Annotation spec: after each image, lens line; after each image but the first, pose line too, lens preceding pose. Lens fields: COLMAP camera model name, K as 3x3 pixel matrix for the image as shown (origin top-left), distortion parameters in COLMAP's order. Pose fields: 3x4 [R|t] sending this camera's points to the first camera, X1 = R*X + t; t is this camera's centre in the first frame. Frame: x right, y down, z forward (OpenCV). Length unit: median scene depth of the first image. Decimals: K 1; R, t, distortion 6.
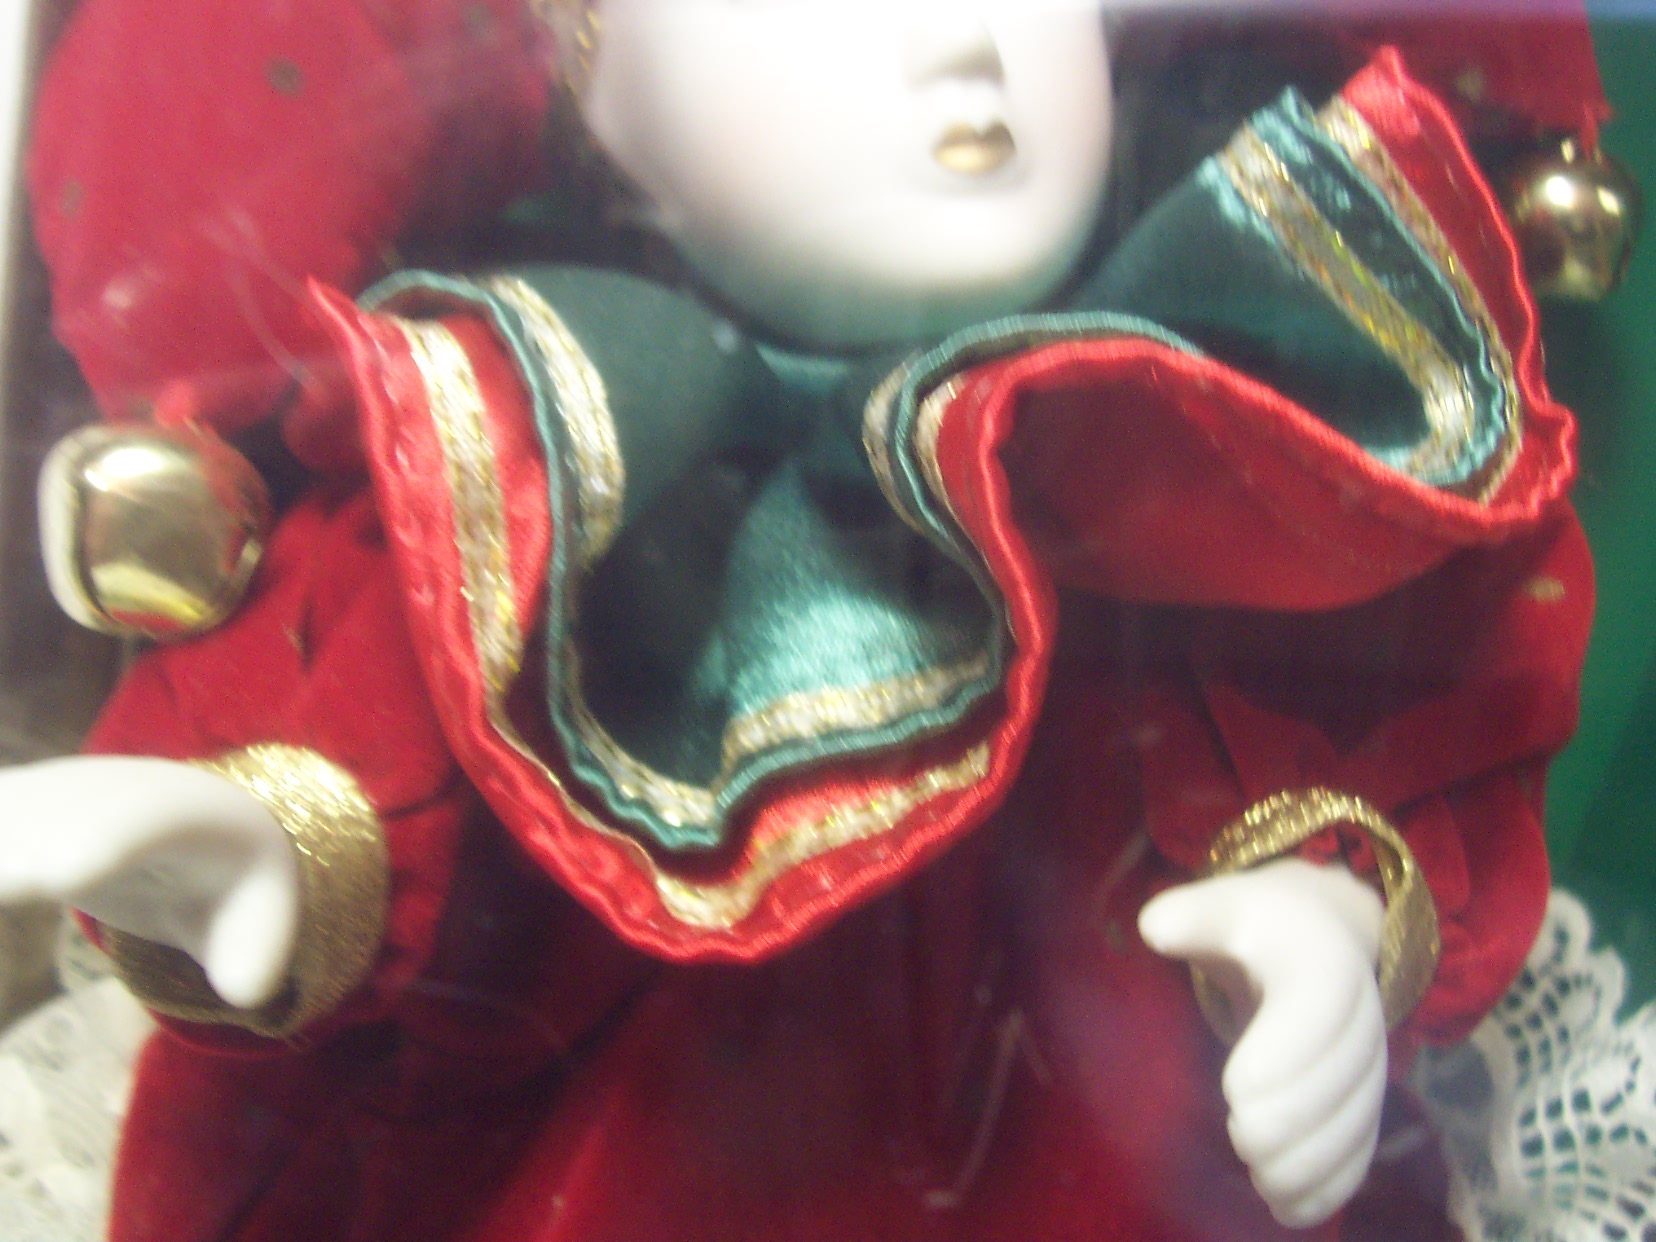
lens RADIAL K [[1809.9, 0, 824.3], [0, 1809.9, 606.3], [0, 0, 1]] dist [-0.153797, 0.000000]
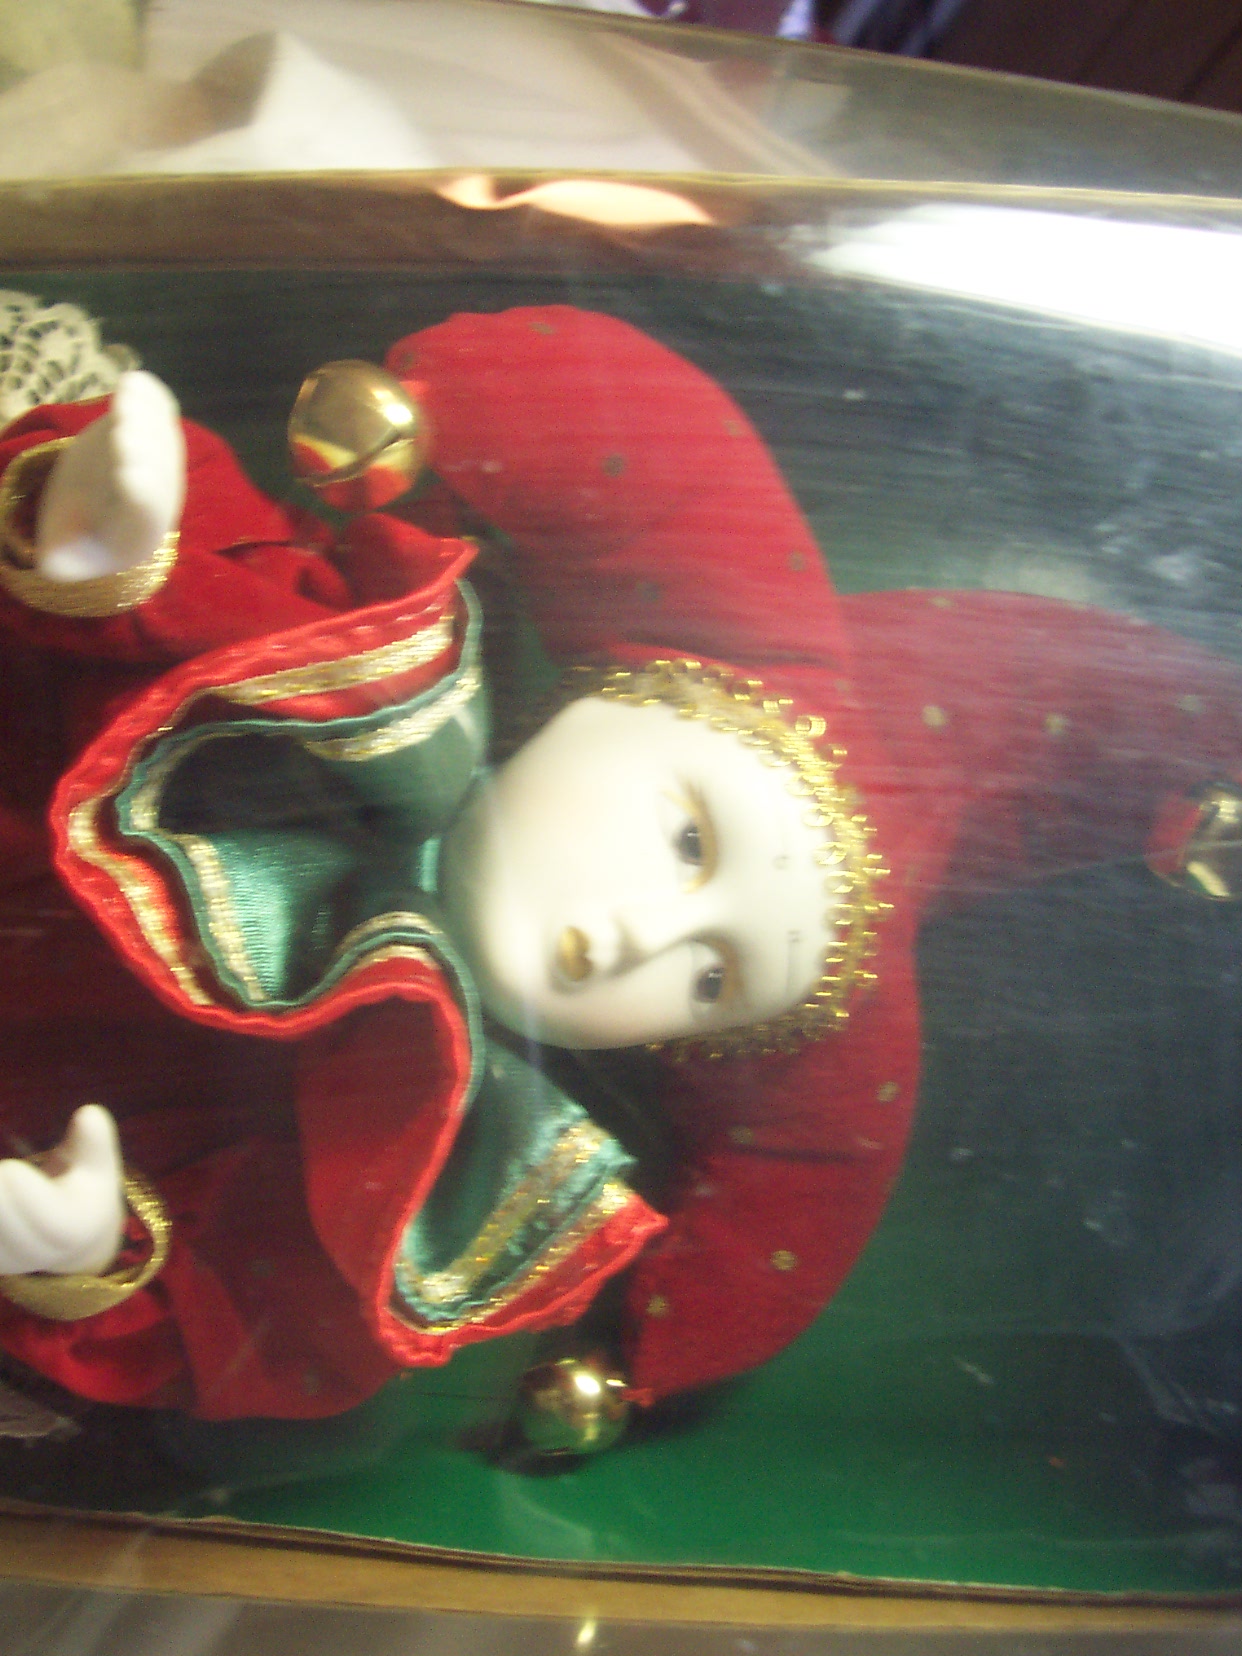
lens RADIAL K [[1809.9, 0, 610.3], [0, 1809.9, 827.5], [0, 0, 1]] dist [-0.153797, 0.000000]
pose [[0.069783, 0.997484, 0.012506, -0.055395], [-0.968356, 0.070746, -0.239335, 0.094291], [-0.239618, 0.004591, 0.970856, -0.577870]]
